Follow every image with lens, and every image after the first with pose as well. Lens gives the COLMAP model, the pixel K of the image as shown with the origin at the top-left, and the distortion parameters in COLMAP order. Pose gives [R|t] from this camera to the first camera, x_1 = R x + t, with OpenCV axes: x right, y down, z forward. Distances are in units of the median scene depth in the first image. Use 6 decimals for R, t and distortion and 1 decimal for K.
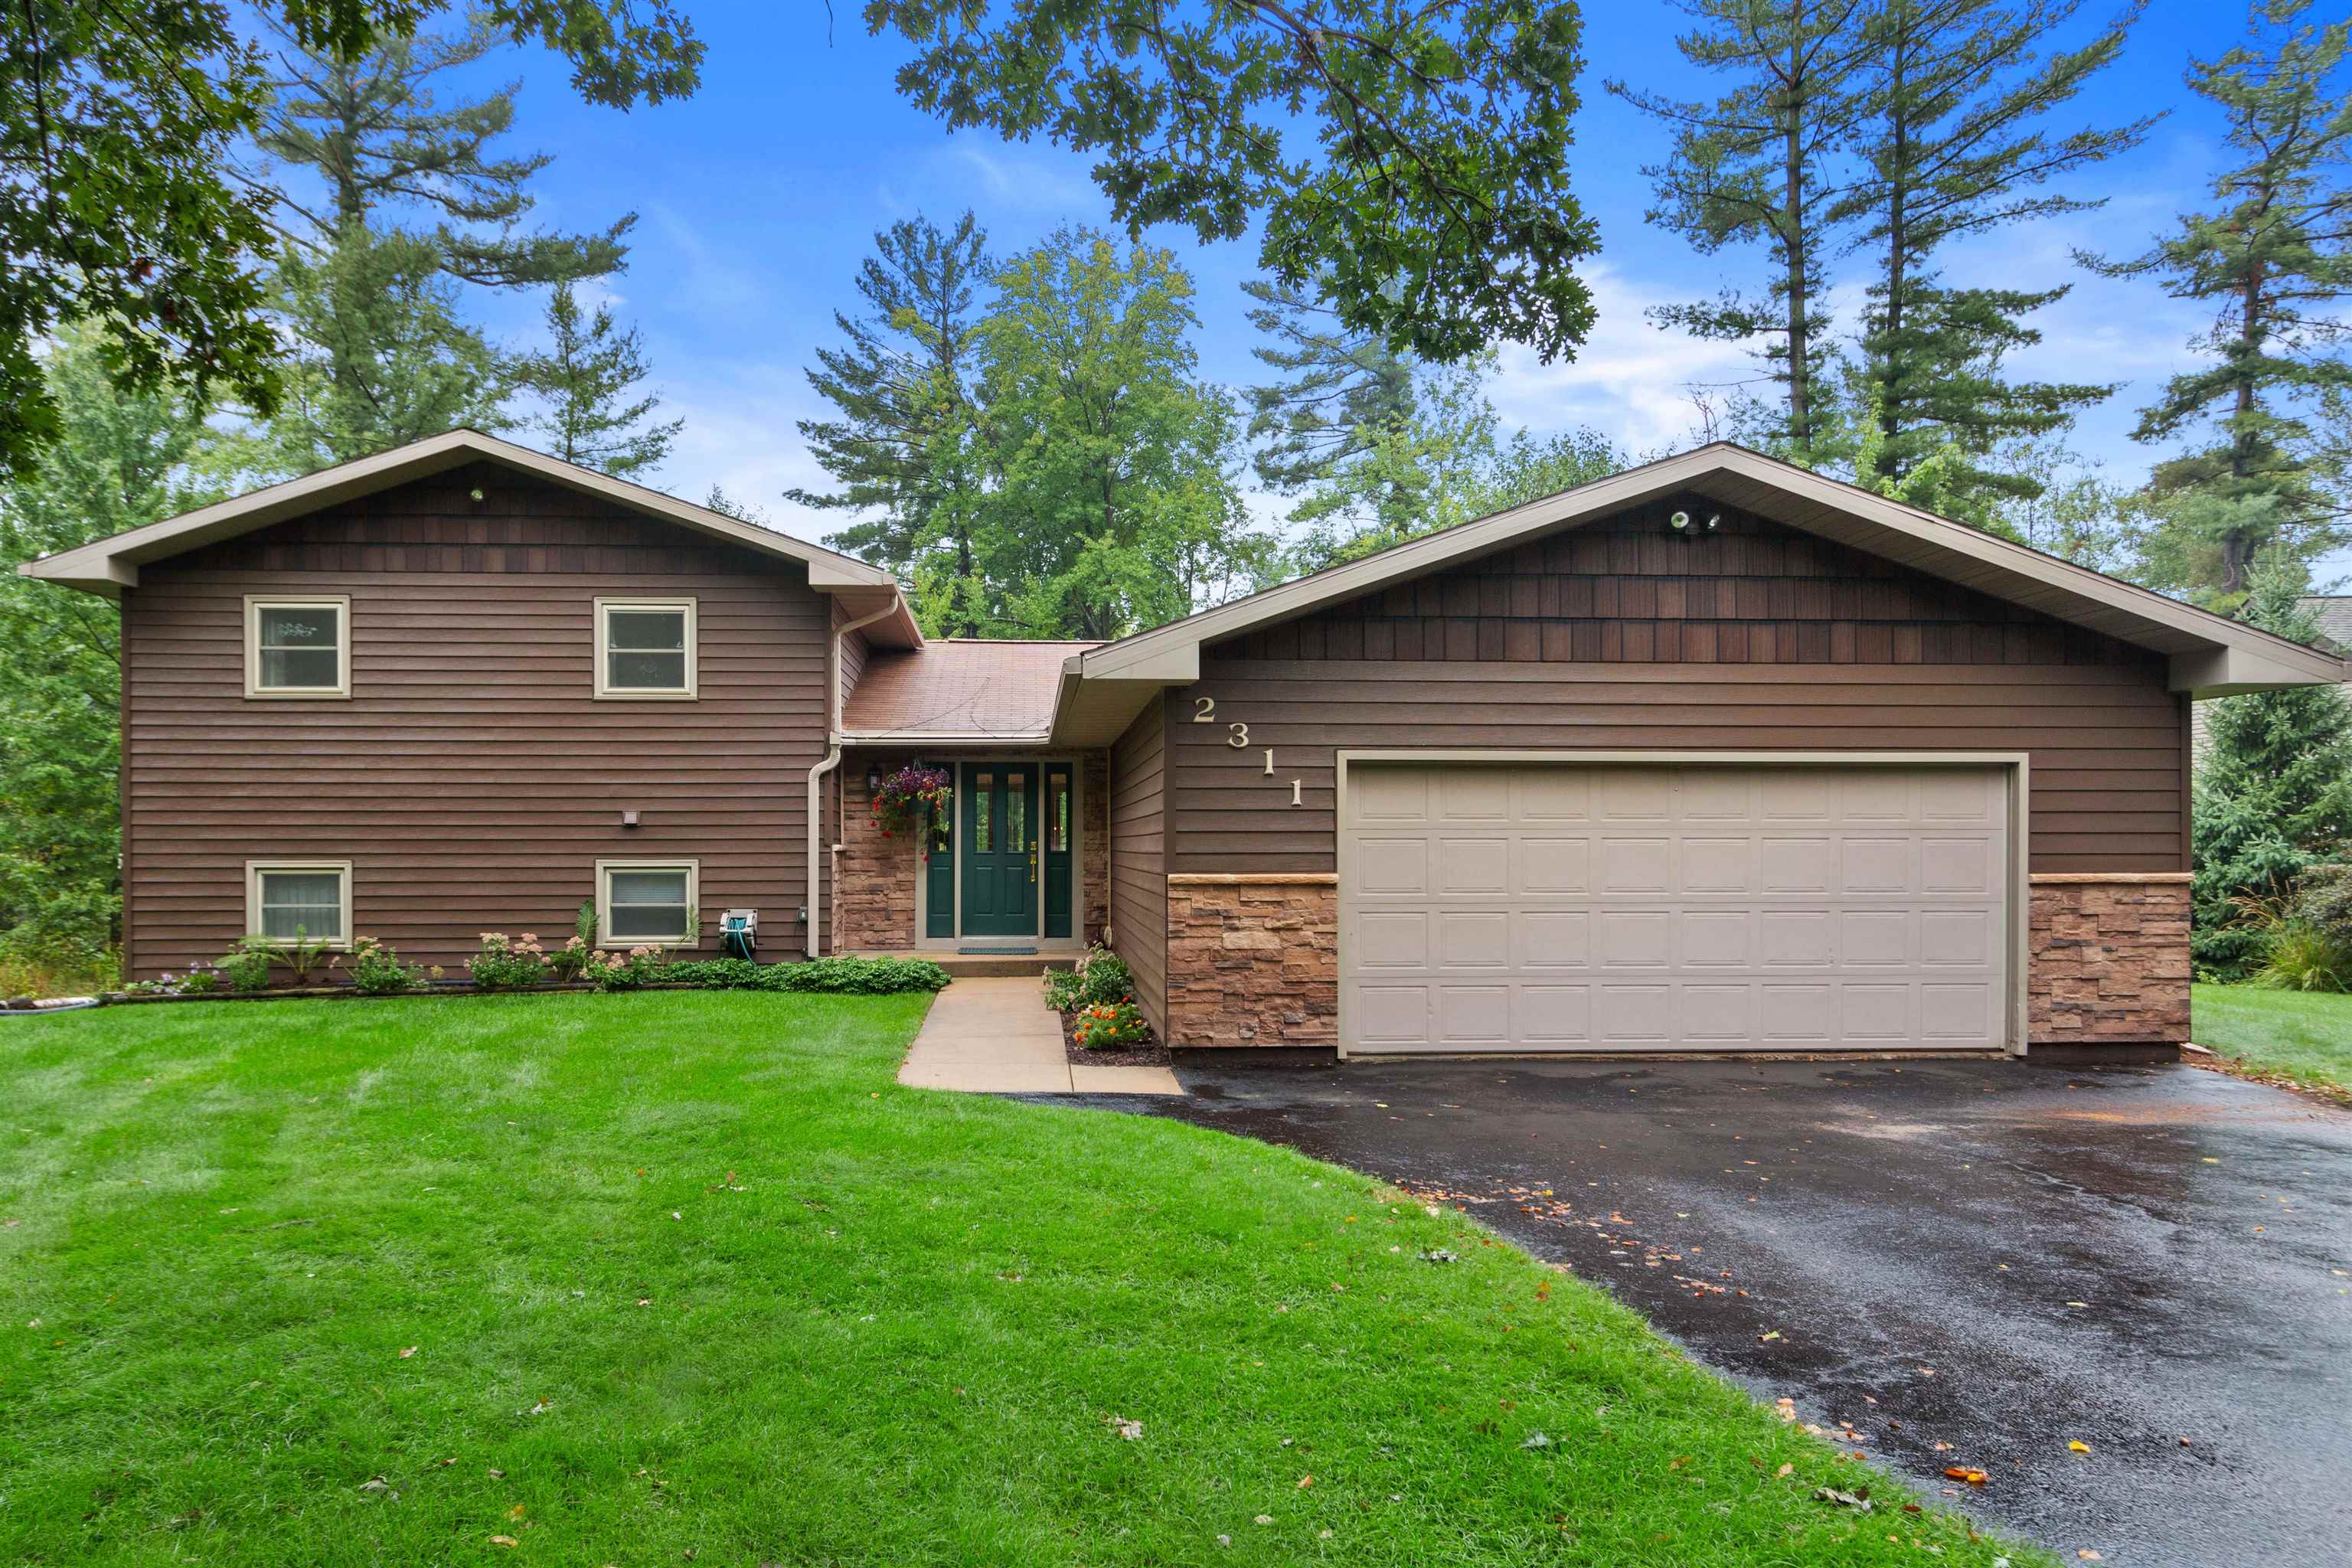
lens RADIAL K [[1432.7, 0, 1095.1], [0, 1432.7, 842.3], [0, 0, 1]] dist [0.003169, -0.002691]
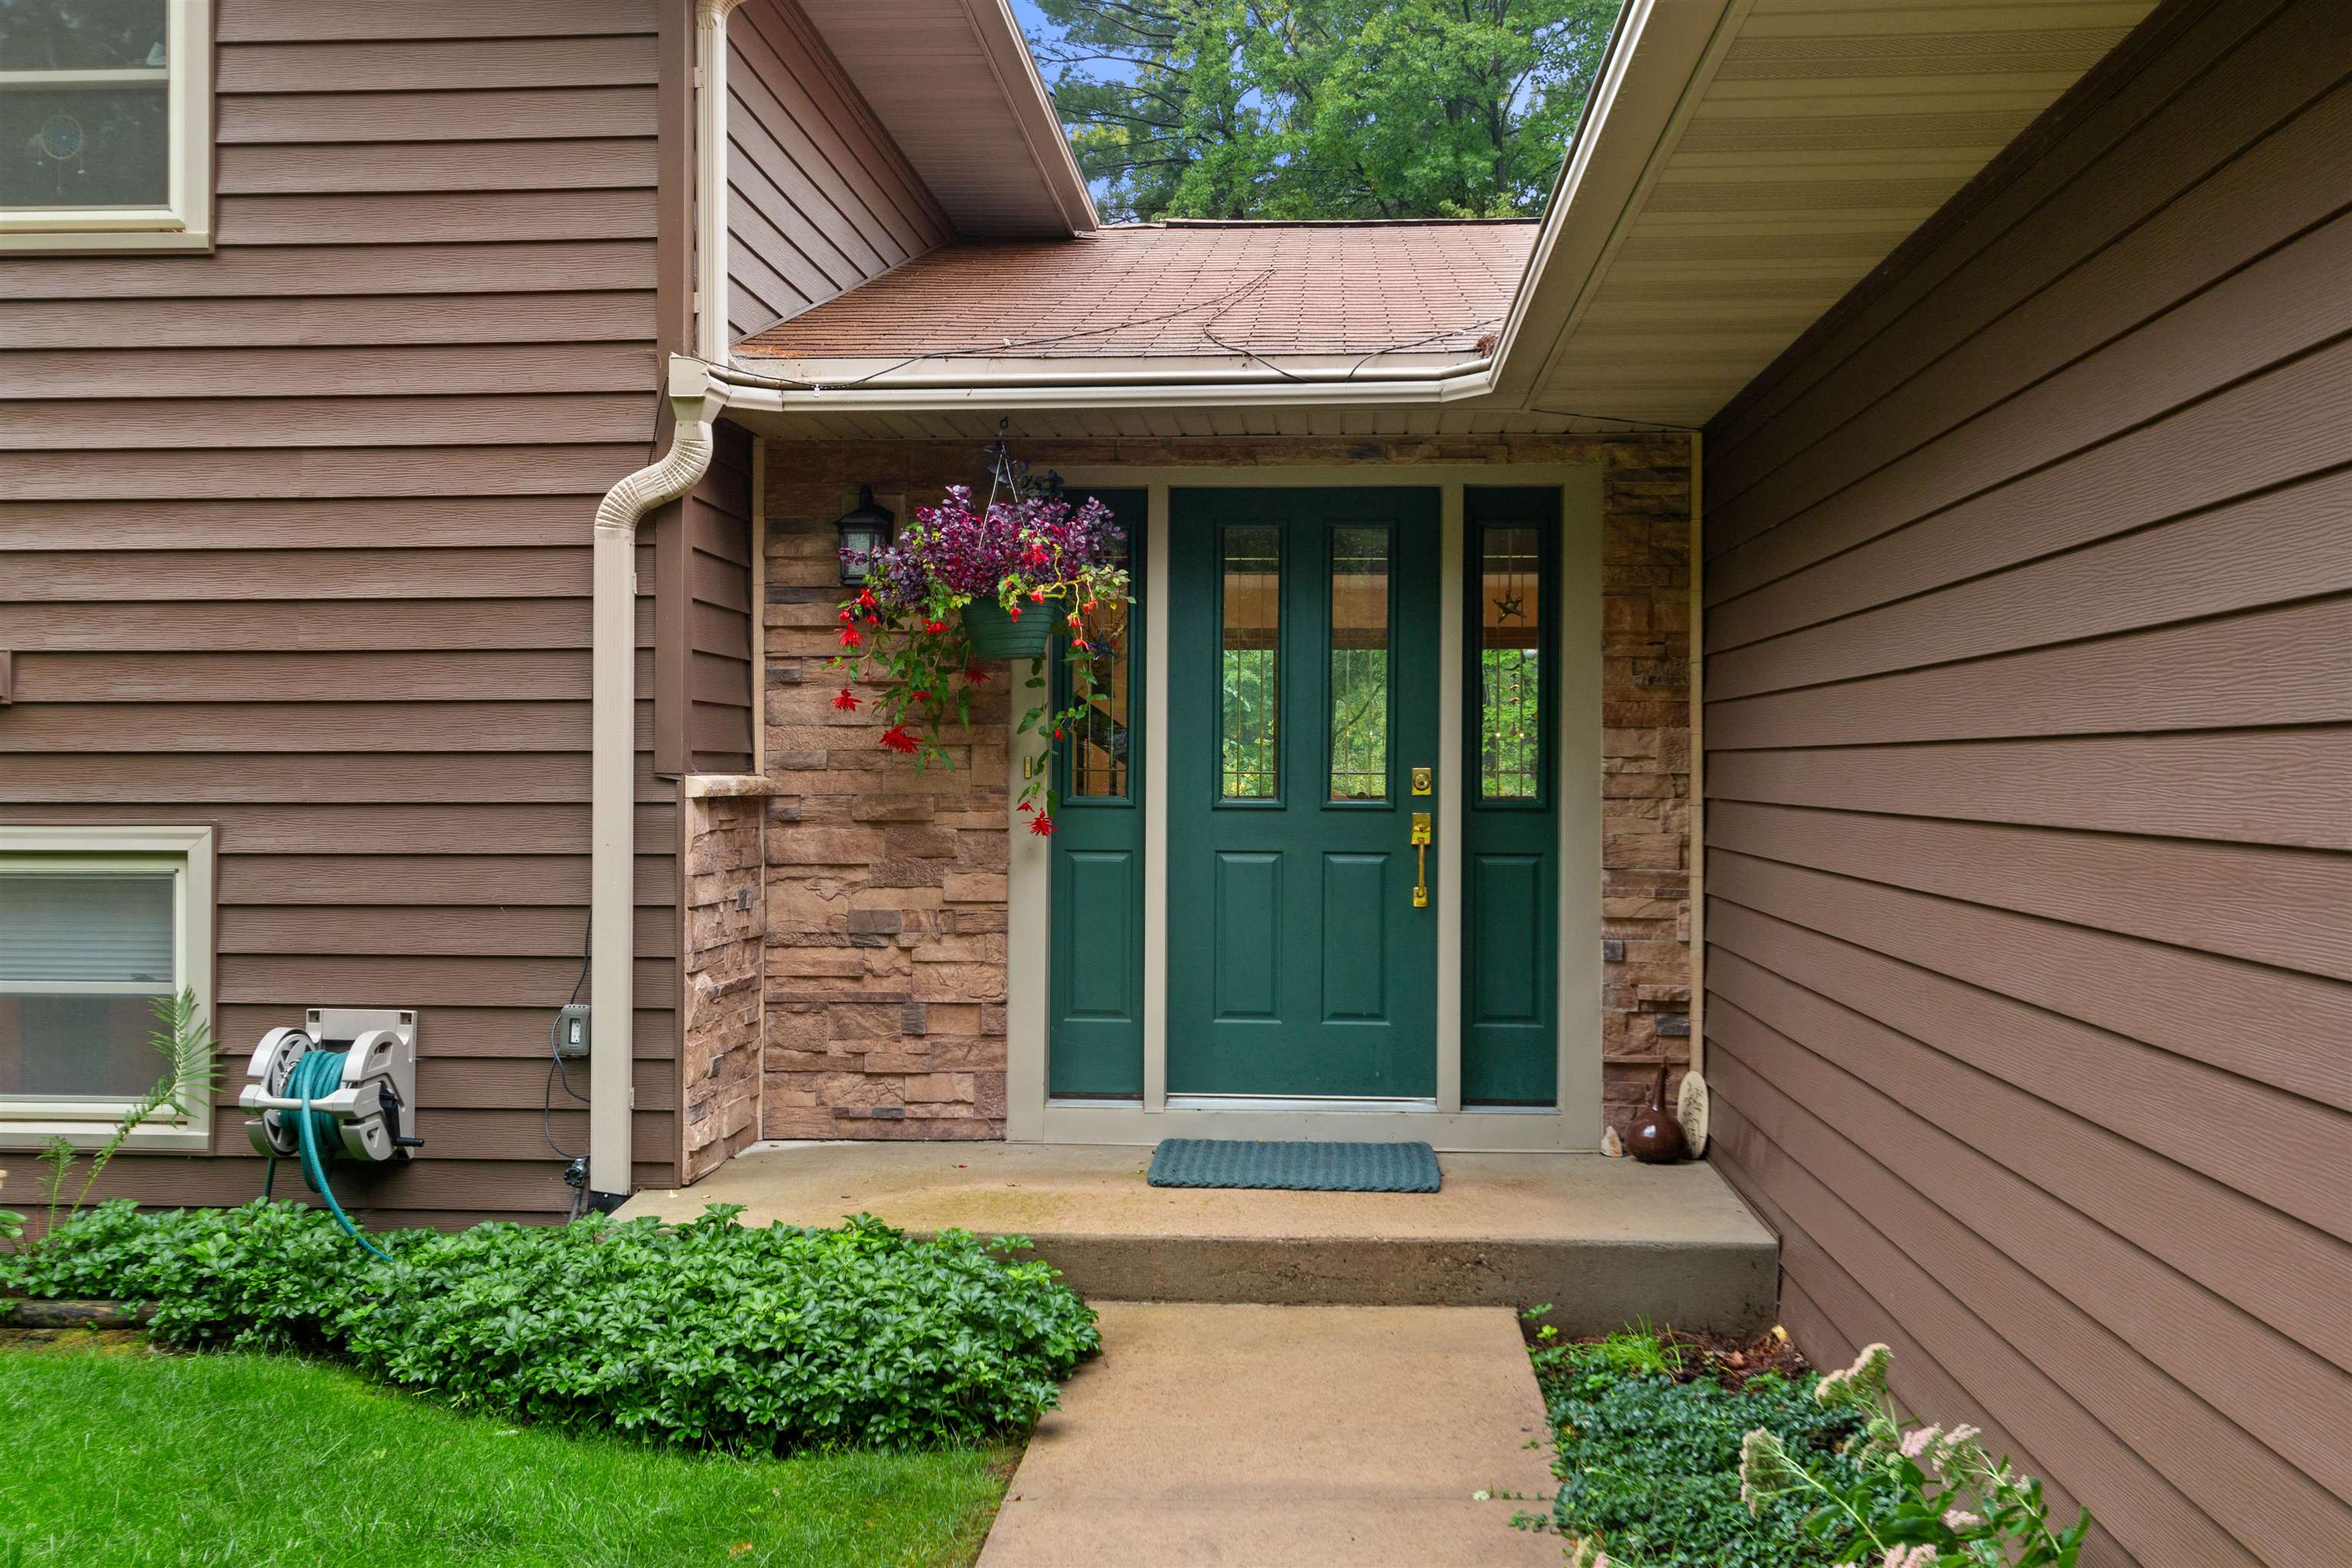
lens RADIAL K [[2031.0, 0, 1176.0], [0, 2031.0, 784.0], [0, 0, 1]] dist [0.001794, -0.001147]
pose [[0.991892, 0.004776, -0.126998, -0.043685], [-0.003789, 0.999961, 0.008016, 0.000141], [0.127031, -0.007470, 0.991871, 0.644549]]
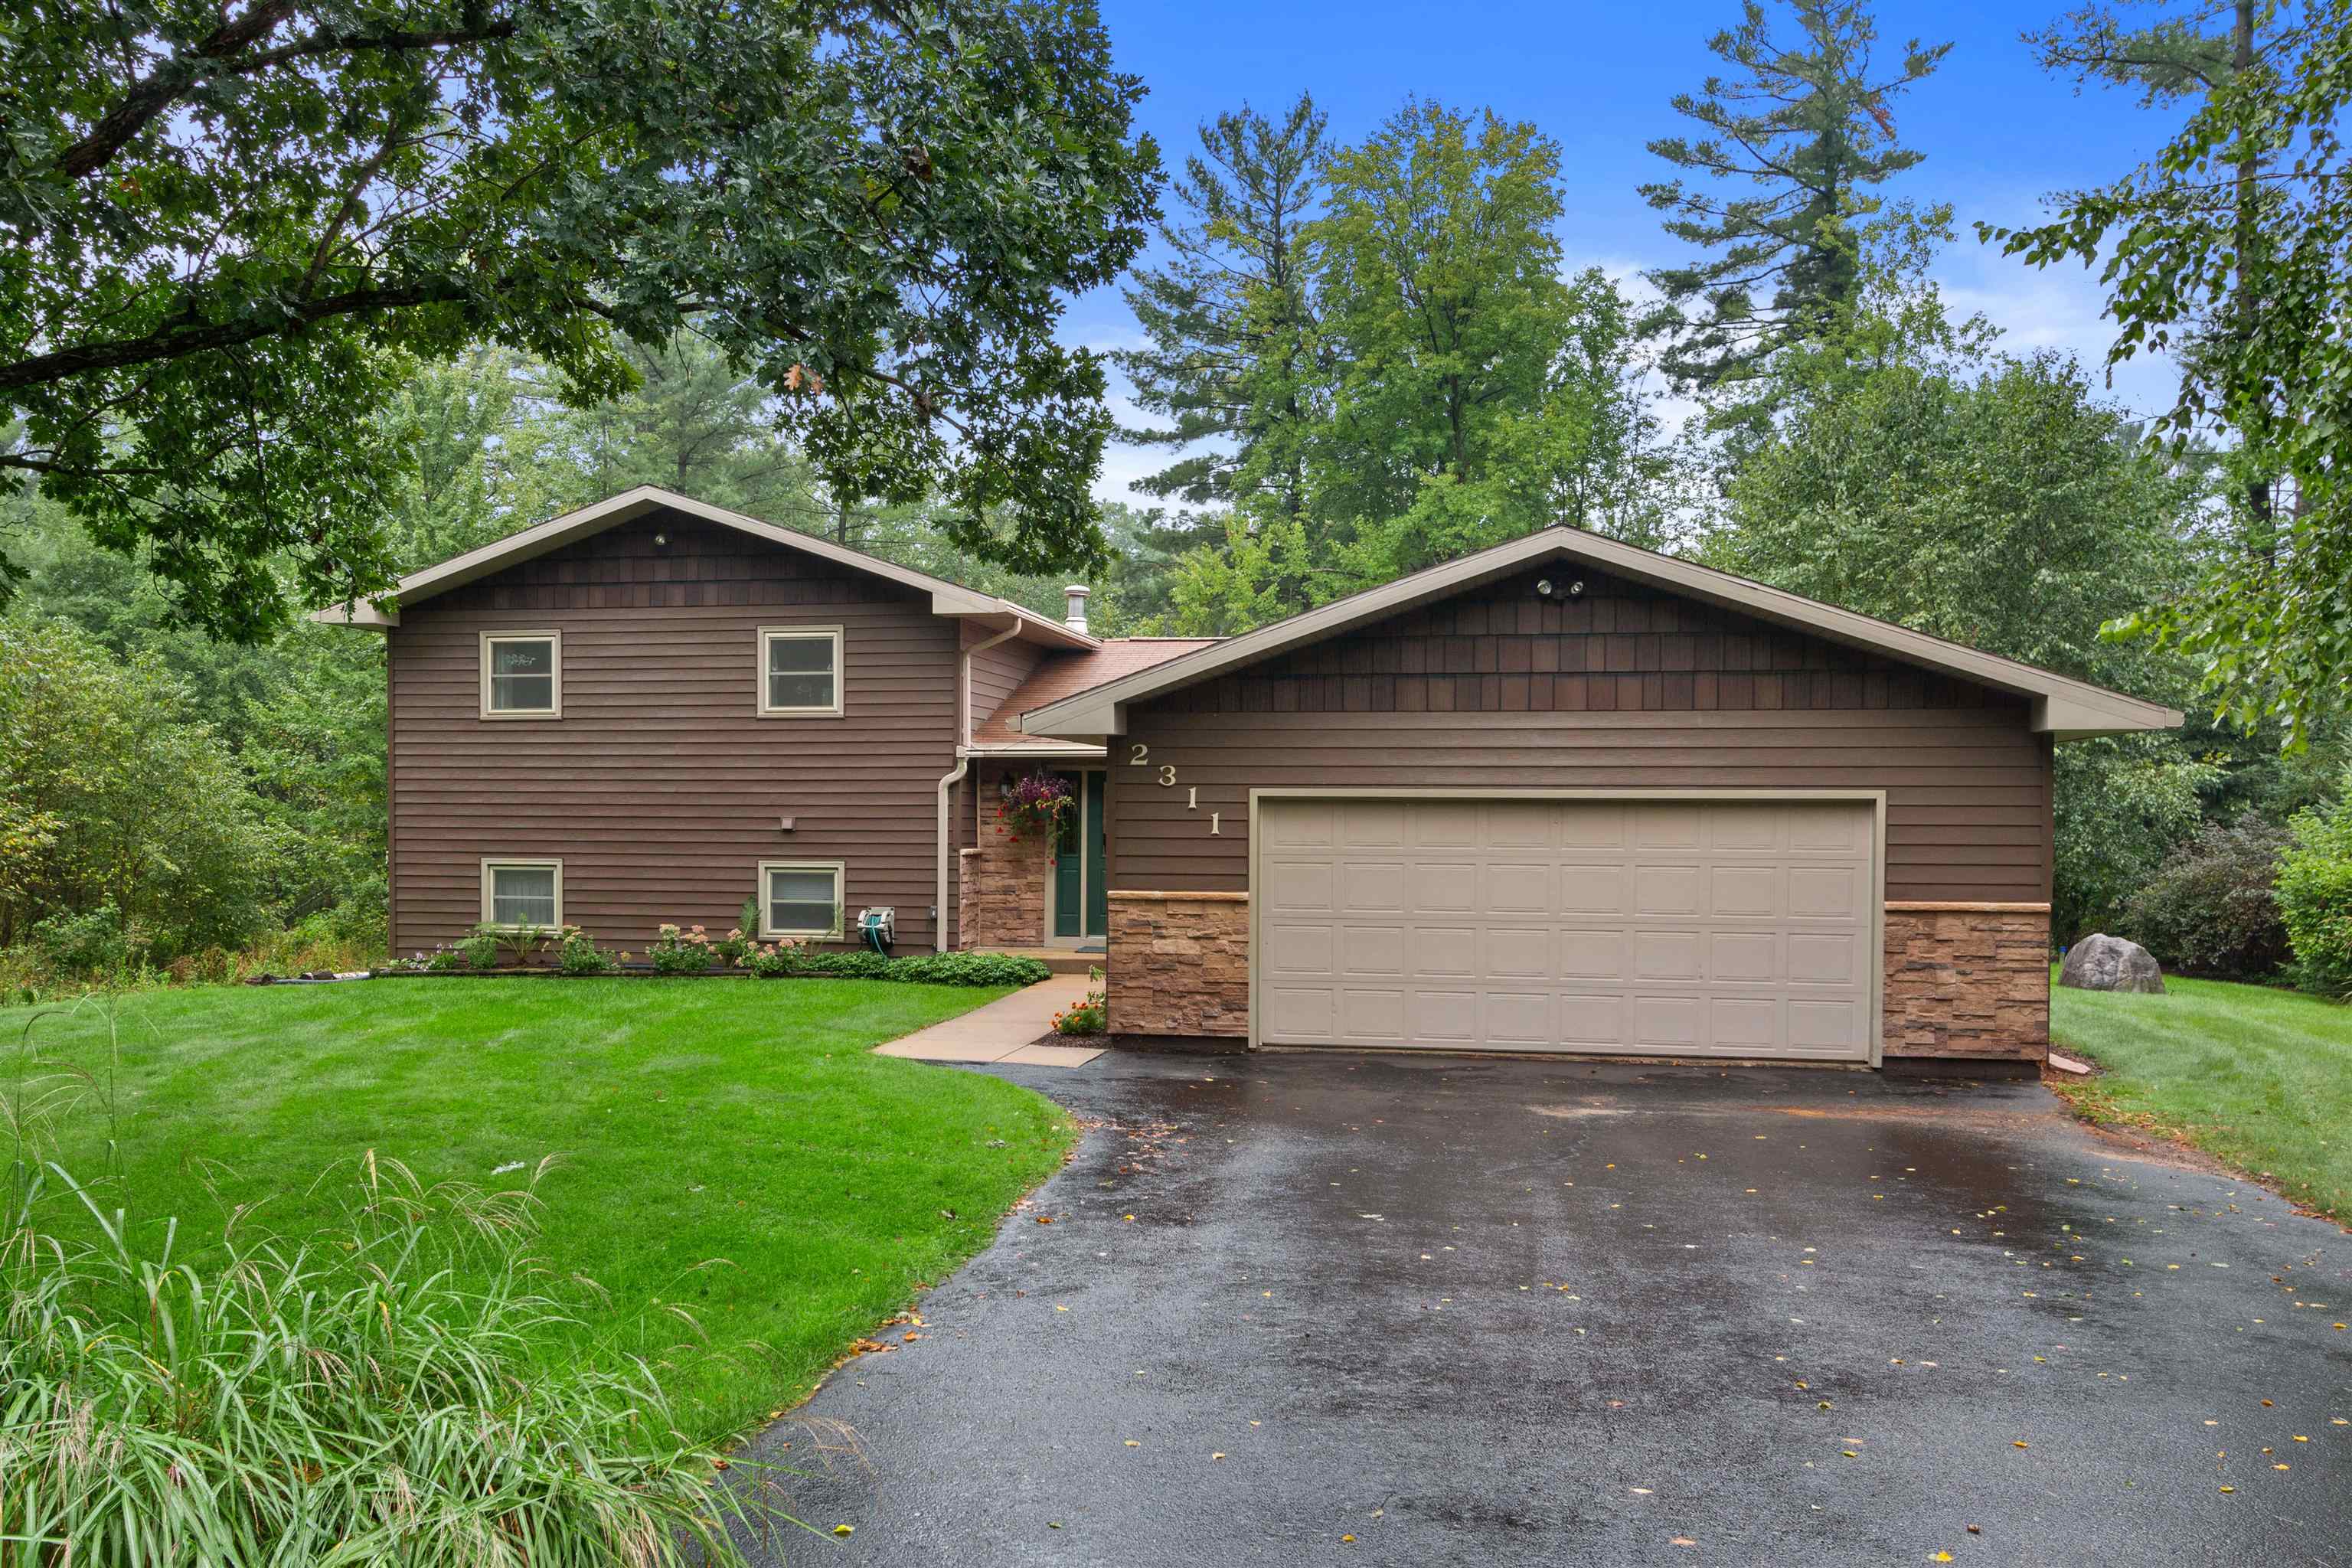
lens RADIAL K [[1826.7, 0, 1175.2], [0, 1826.7, 836.6], [0, 0, 1]] dist [-0.002452, 0.002635]
pose [[0.973353, 0.008636, -0.229149, 0.299696], [-0.005025, 0.999854, 0.016338, -0.031971], [0.229256, -0.014751, 0.973254, -0.319990]]
